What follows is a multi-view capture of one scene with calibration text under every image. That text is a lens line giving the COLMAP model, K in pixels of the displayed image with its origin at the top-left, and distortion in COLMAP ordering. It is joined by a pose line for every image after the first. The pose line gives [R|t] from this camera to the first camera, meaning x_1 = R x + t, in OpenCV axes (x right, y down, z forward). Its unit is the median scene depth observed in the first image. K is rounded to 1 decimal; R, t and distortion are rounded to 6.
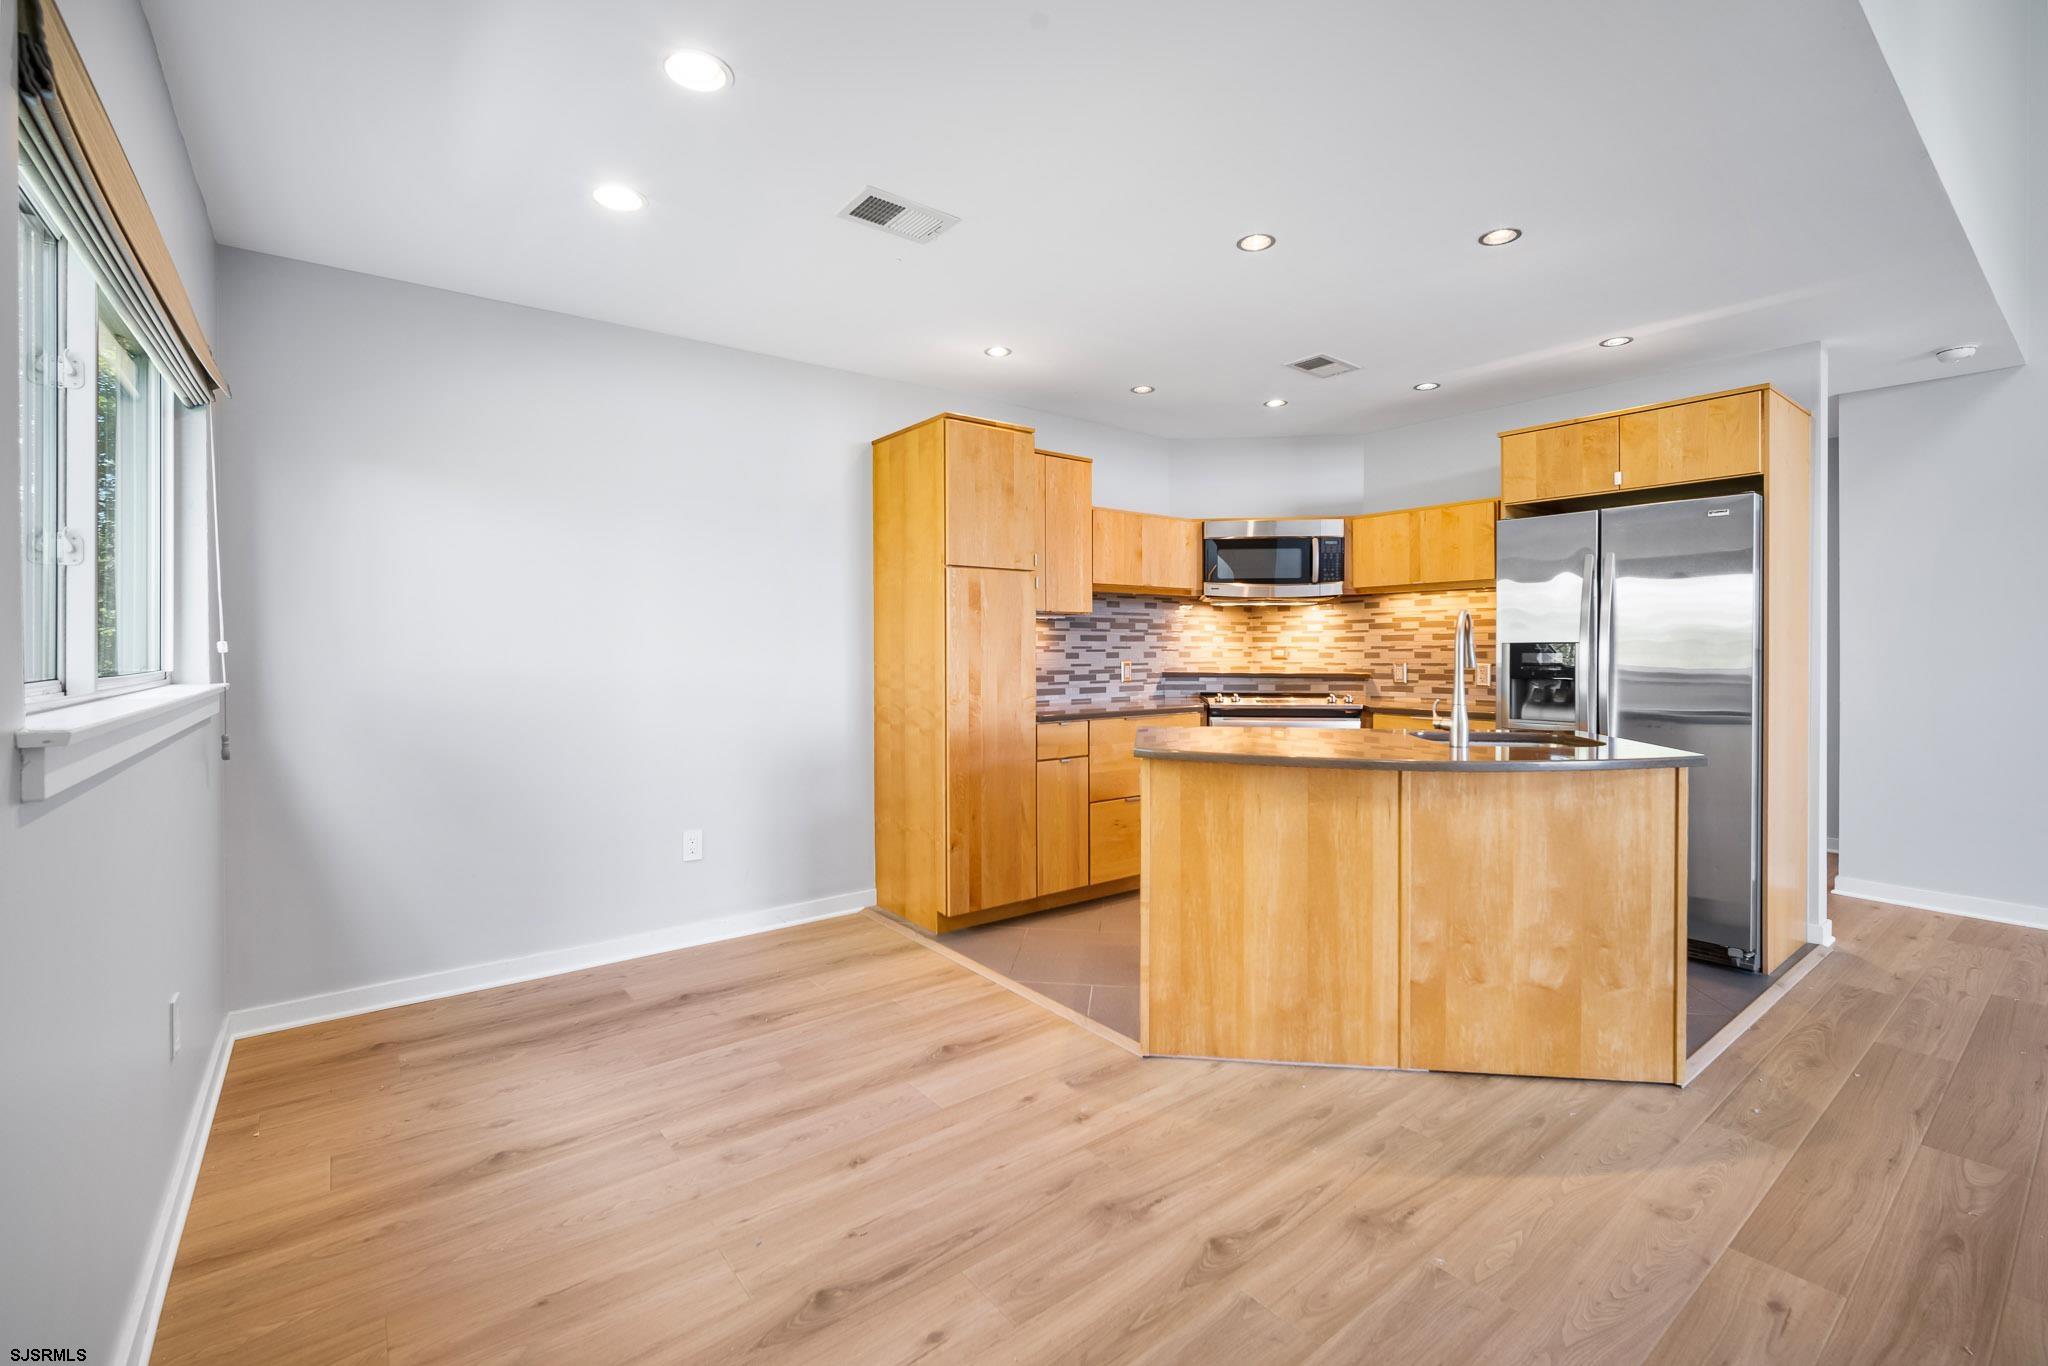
lens RADIAL K [[888.9, 0, 1026.0], [0, 888.9, 660.3], [0, 0, 1]] dist [-0.009463, 0.000153]
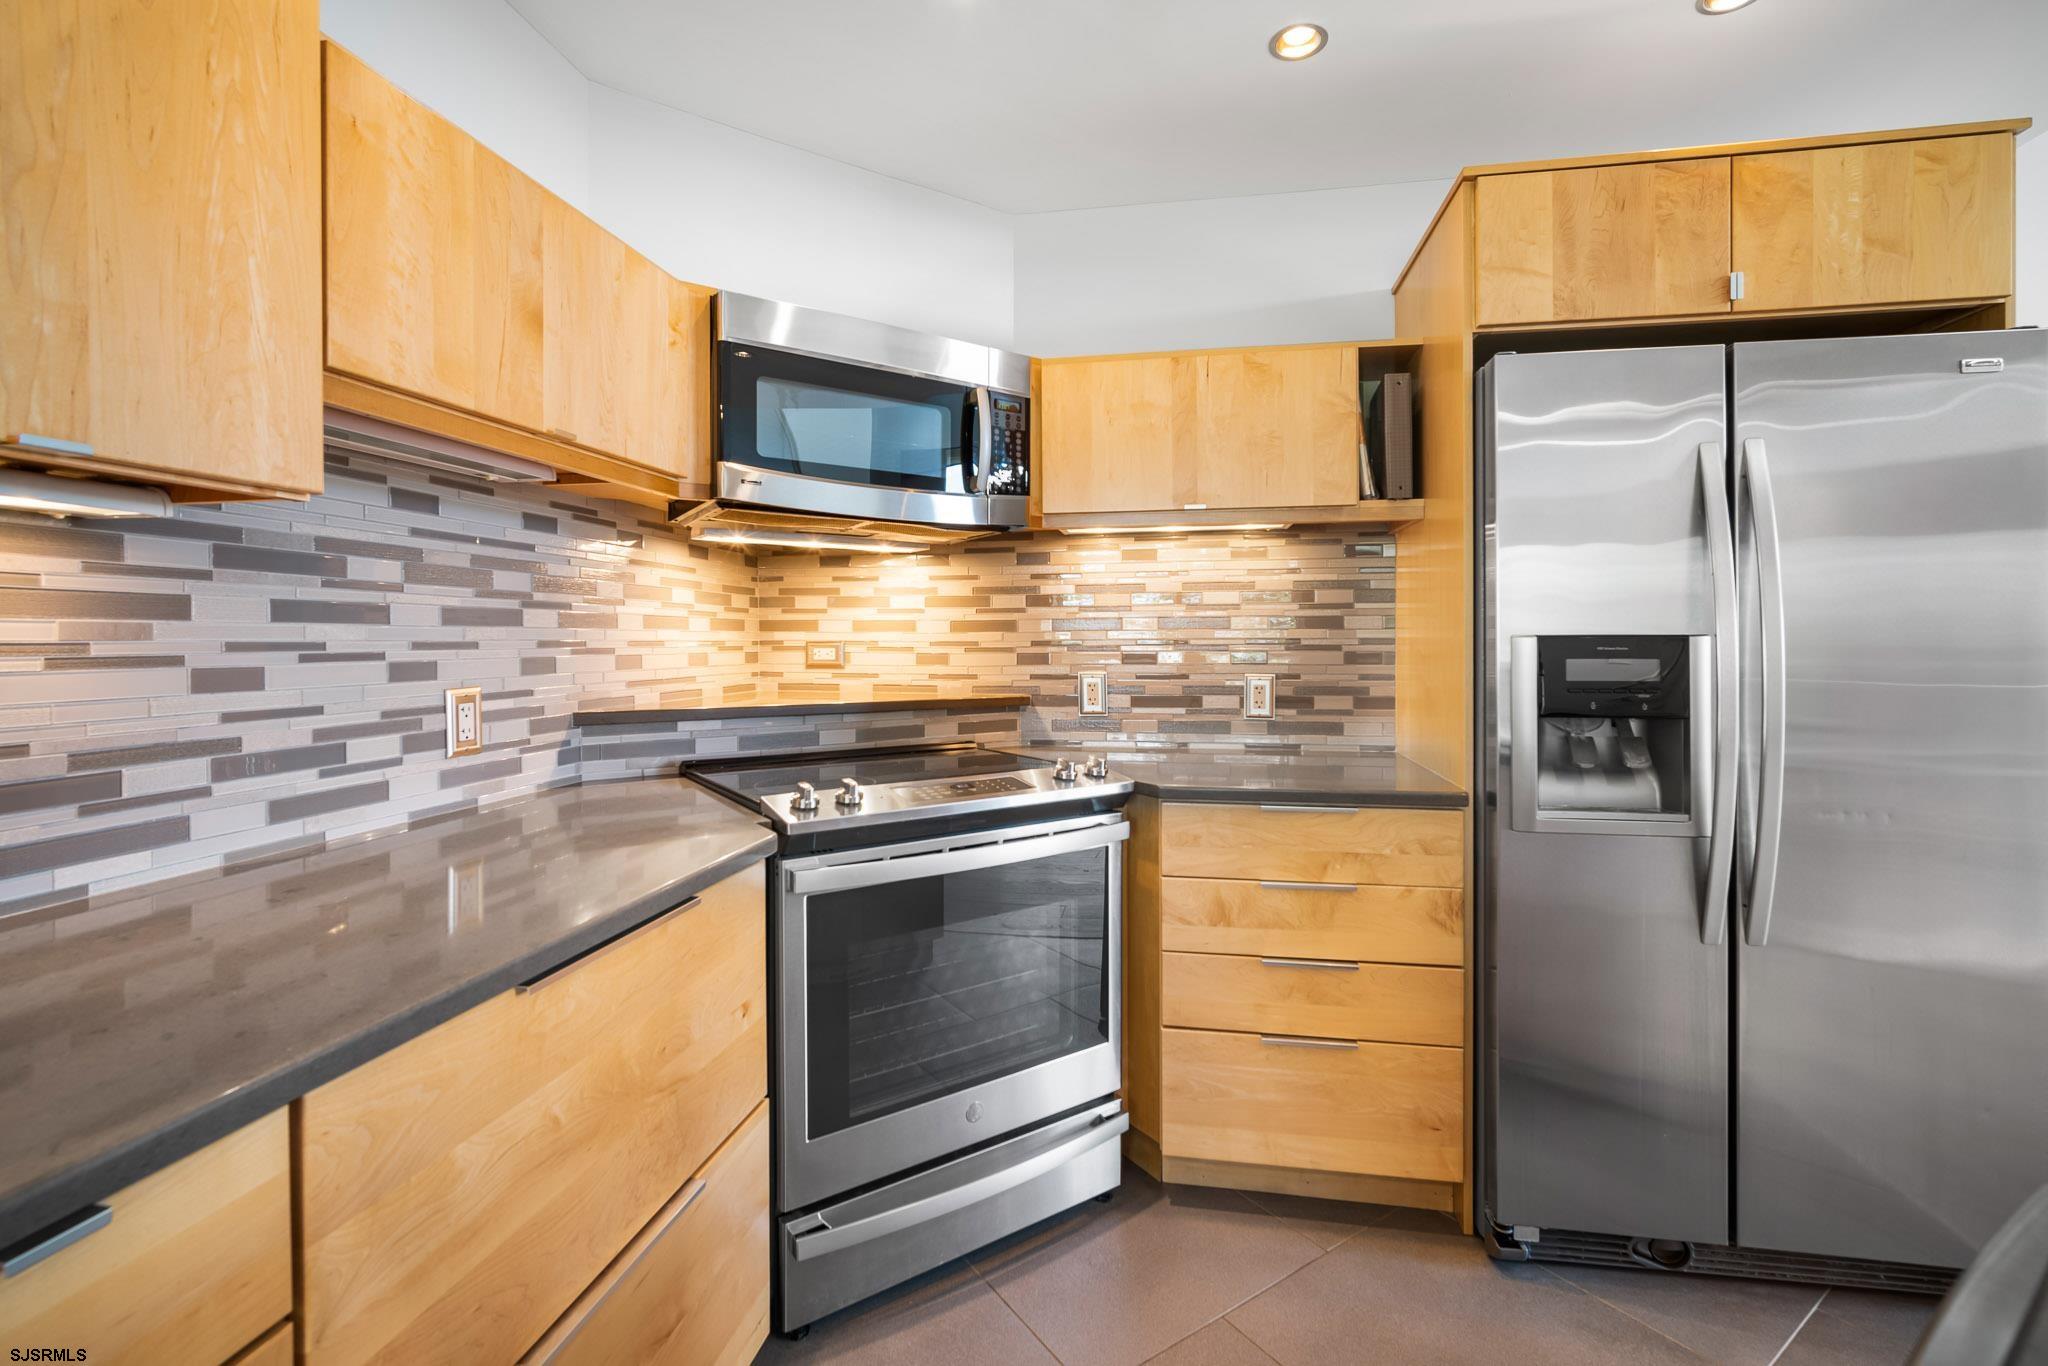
lens RADIAL K [[906.6, 0, 1022.5], [0, 906.6, 639.4], [0, 0, 1]] dist [-0.009160, 0.000309]
pose [[0.748275, 0.000591, 0.663388, 0.057921], [0.008399, 0.999911, -0.010364, -0.013603], [-0.663335, 0.013327, 0.748204, 0.747808]]
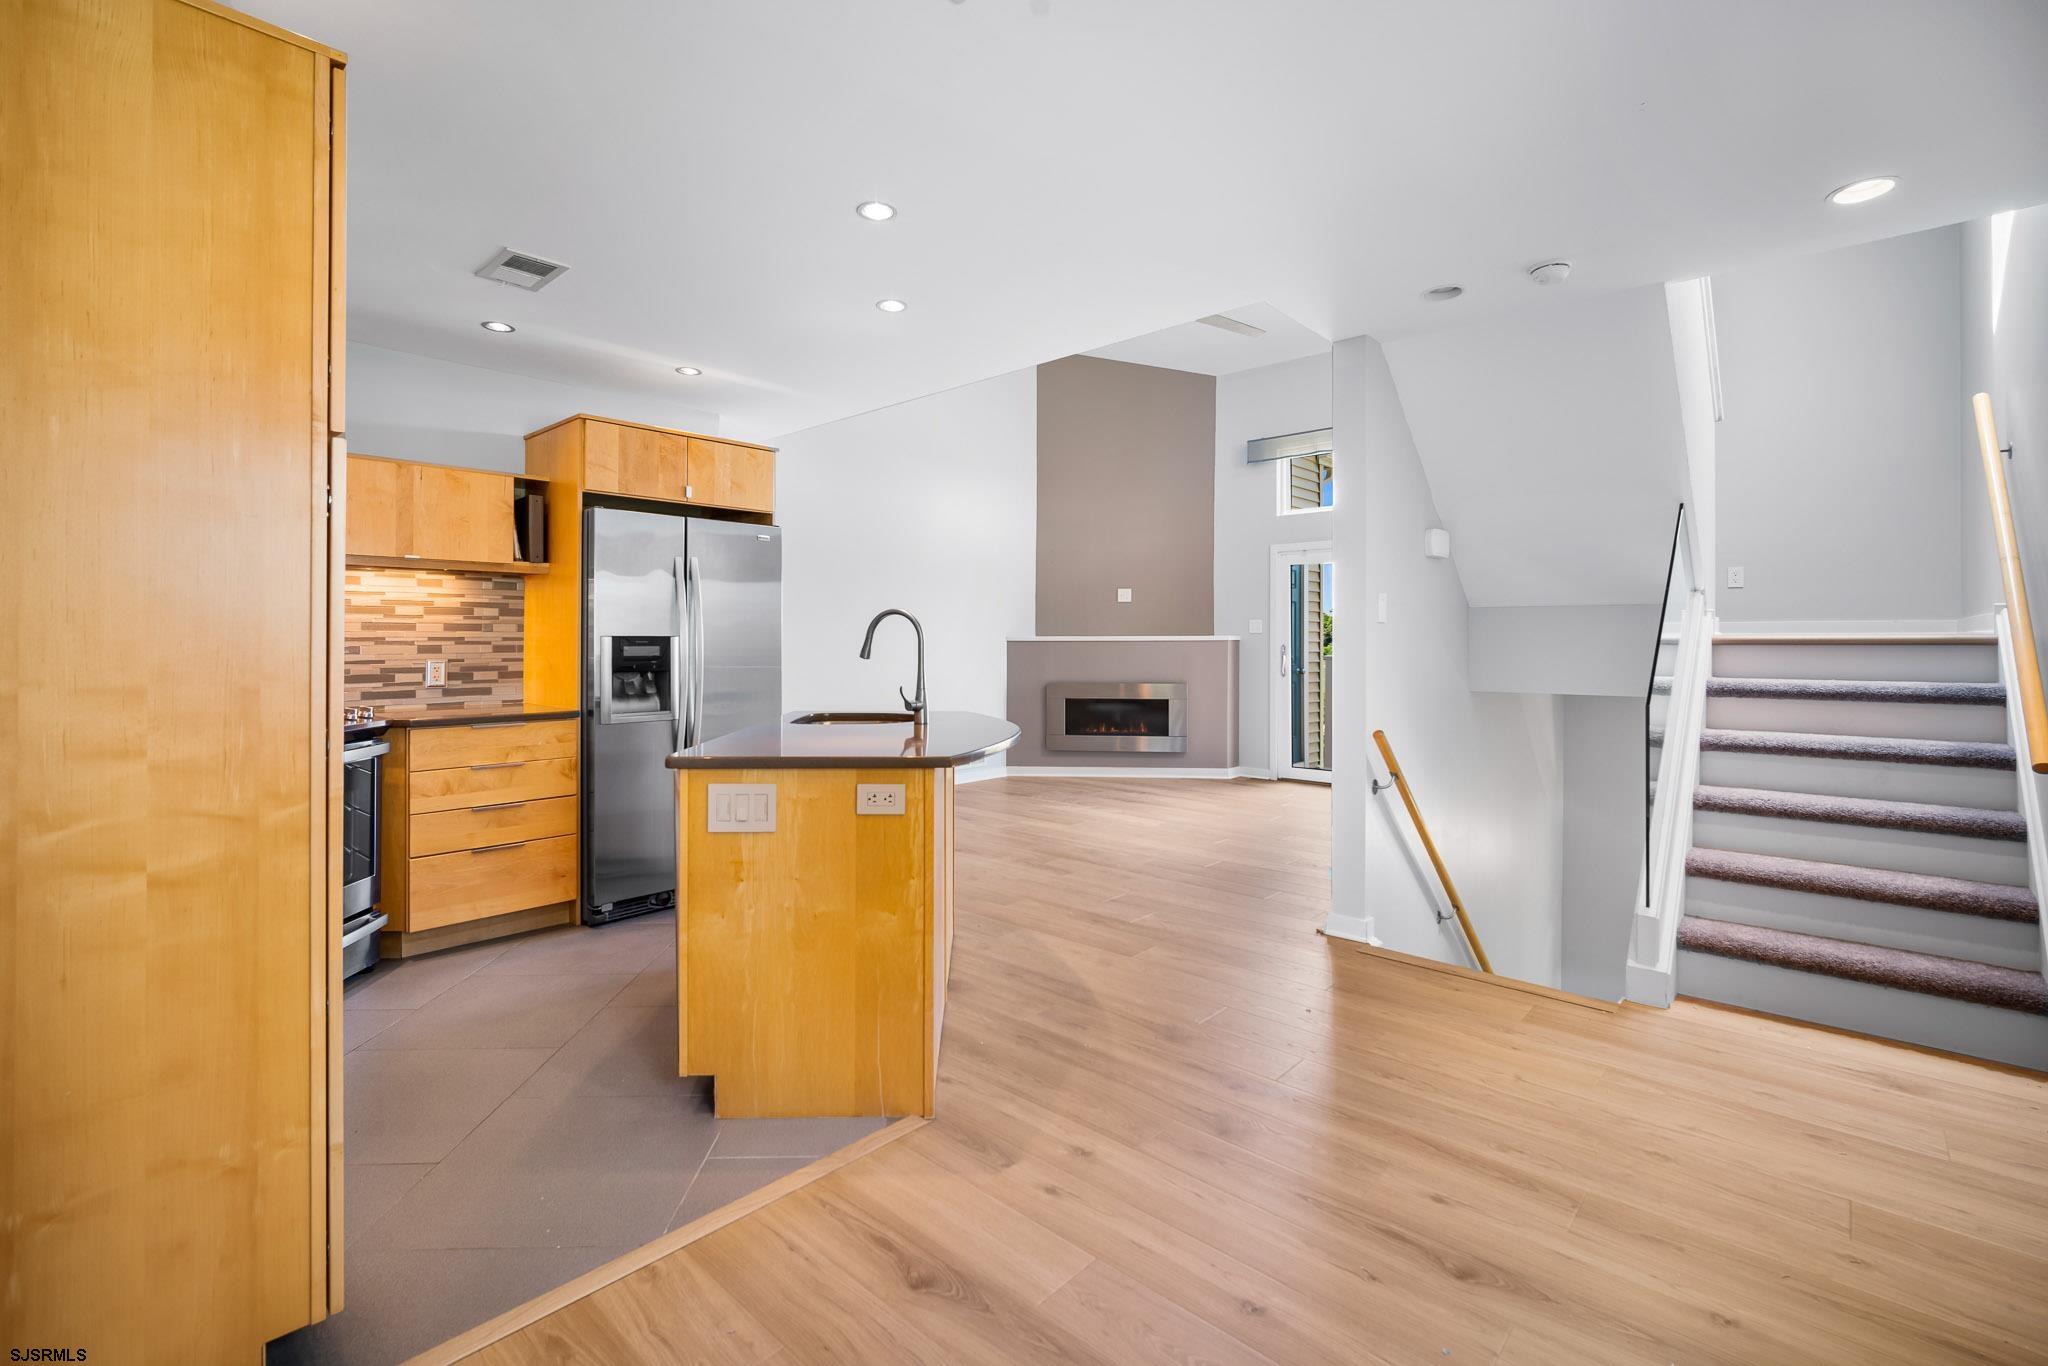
lens RADIAL K [[906.6, 0, 1022.5], [0, 906.6, 639.4], [0, 0, 1]] dist [-0.009160, 0.000309]
pose [[-0.165953, 0.004181, 0.986125, -0.454743], [0.011027, 0.999936, -0.002383, -0.007552], [-0.986072, 0.010478, -0.165989, 0.644293]]
